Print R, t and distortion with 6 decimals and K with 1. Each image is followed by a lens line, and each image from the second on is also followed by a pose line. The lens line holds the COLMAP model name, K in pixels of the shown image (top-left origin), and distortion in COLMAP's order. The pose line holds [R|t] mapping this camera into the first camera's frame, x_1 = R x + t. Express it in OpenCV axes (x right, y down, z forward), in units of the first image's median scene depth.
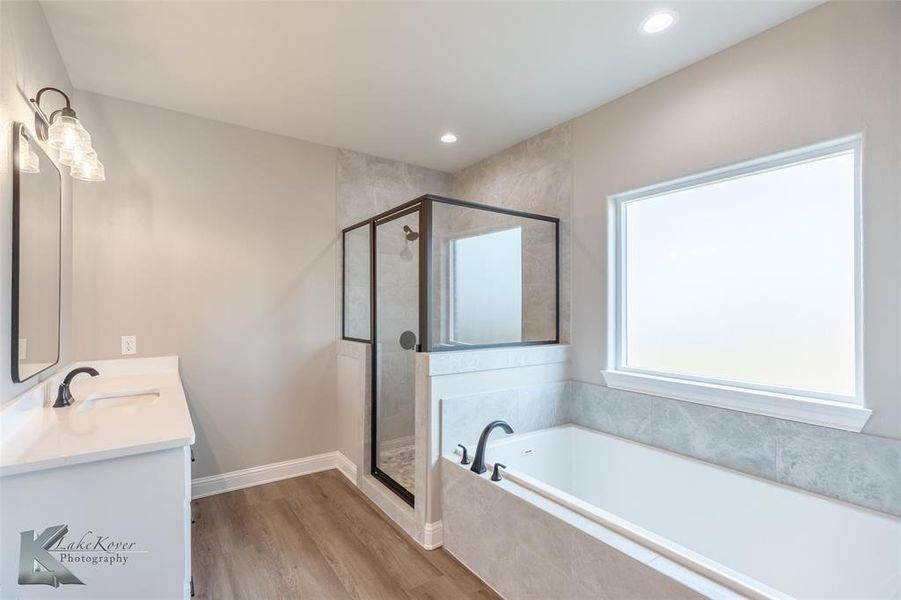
lens RADIAL K [[408.5, 0, 430.8], [0, 408.5, 303.1], [0, 0, 1]] dist [0.001311, -0.000080]
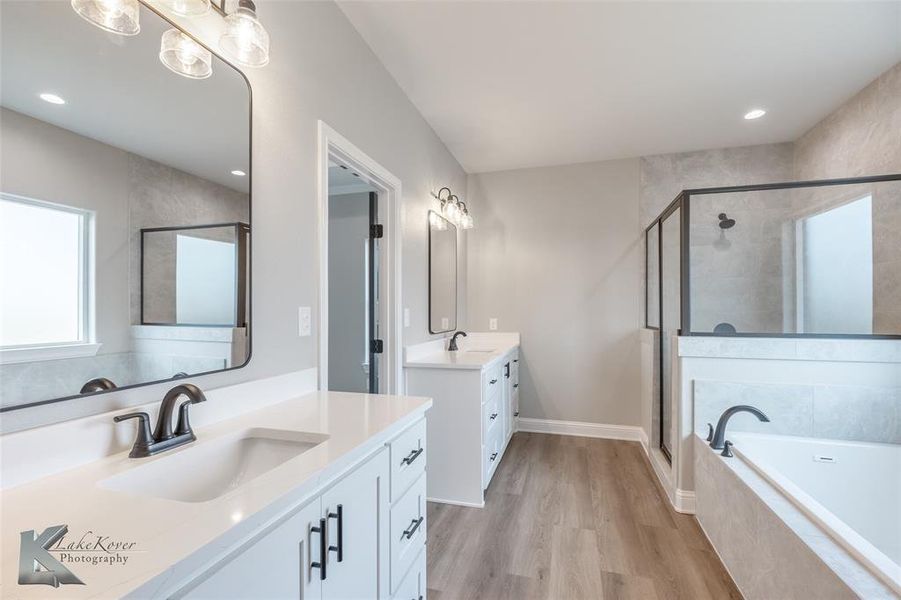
lens RADIAL K [[415.4, 0, 449.4], [0, 415.4, 304.0], [0, 0, 1]] dist [0.001647, -0.000254]
pose [[0.634665, -0.013578, -0.772668, 0.432254], [0.011000, 0.999903, -0.008536, 0.036258], [0.772709, -0.003082, 0.634753, -0.176739]]
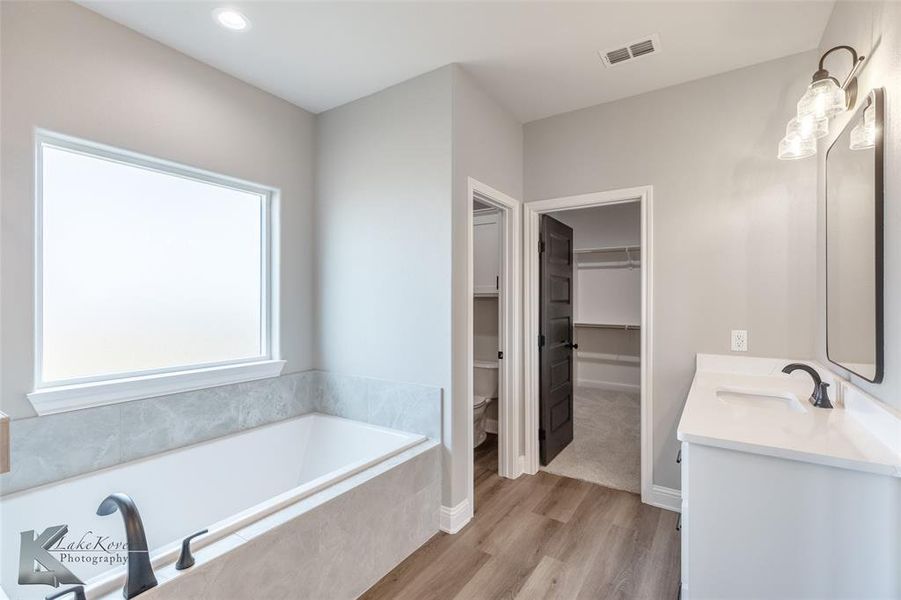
lens RADIAL K [[404.3, 0, 450.5], [0, 404.3, 300.0], [0, 0, 1]] dist [-0.000790, -0.000106]
pose [[-0.382544, -0.003956, 0.923929, -0.472508], [-0.015029, 0.999885, -0.001941, 0.008192], [-0.923815, -0.014628, -0.382559, 0.698383]]
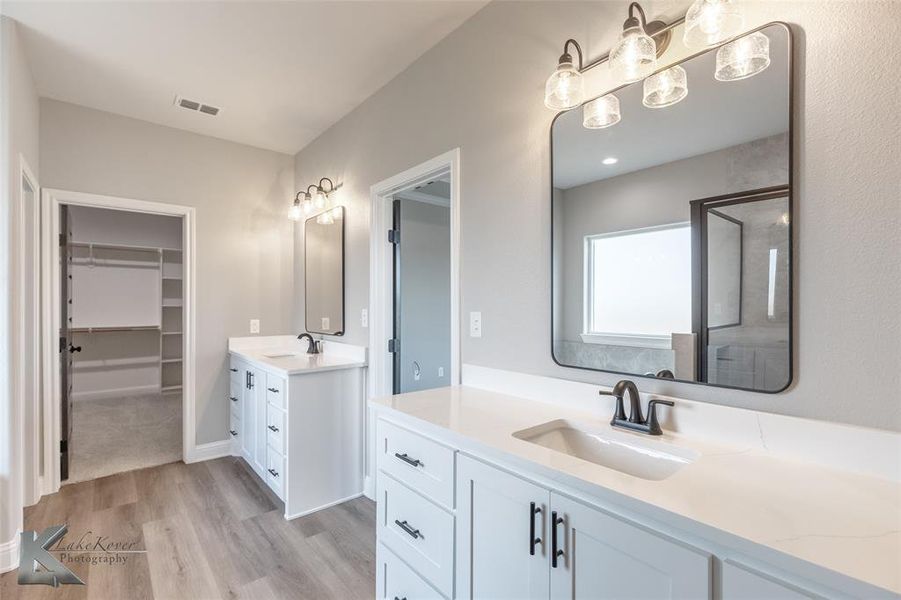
lens RADIAL K [[399.7, 0, 450.9], [0, 399.7, 303.8], [0, 0, 1]] dist [0.000100, -0.000124]
pose [[-0.993480, -0.004096, -0.113935, -0.380669], [-0.002719, 0.999921, -0.012237, 0.027741], [0.113976, -0.011847, -0.993413, 1.223410]]
